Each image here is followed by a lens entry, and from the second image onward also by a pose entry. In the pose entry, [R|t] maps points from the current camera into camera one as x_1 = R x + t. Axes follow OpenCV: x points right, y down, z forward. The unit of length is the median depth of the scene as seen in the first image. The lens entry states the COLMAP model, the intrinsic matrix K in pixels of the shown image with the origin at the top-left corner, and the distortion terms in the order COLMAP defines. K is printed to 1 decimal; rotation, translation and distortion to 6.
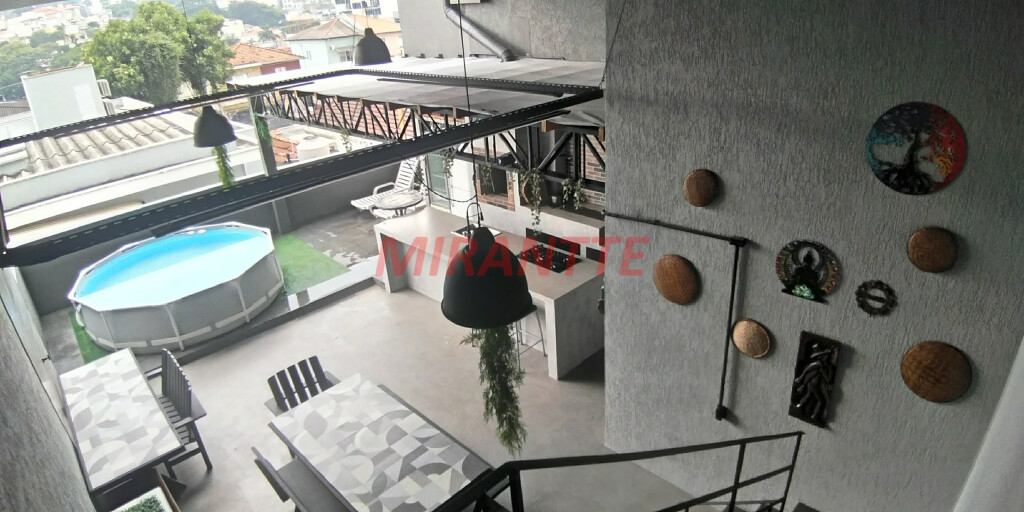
lens RADIAL K [[566.2, 0, 529.0], [0, 566.2, 259.4], [0, 0, 1]] dist [-0.086140, -0.016889]
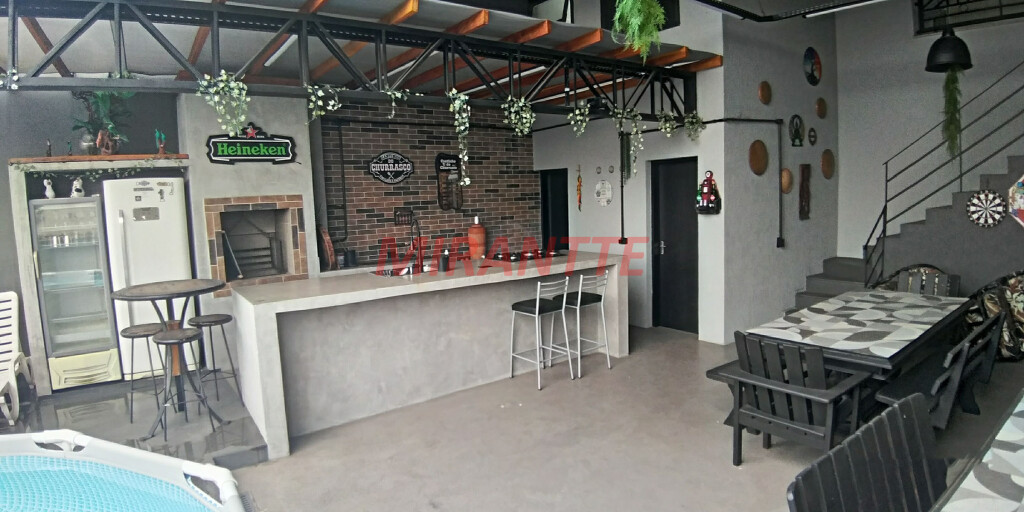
lens RADIAL K [[566.2, 0, 536.6], [0, 566.2, 250.4], [0, 0, 1]] dist [-0.086140, -0.016889]
pose [[0.165051, -0.051405, 0.984944, -1.575908], [0.446375, 0.894404, -0.028121, 0.043289], [-0.879493, 0.444296, 0.170569, 1.617242]]
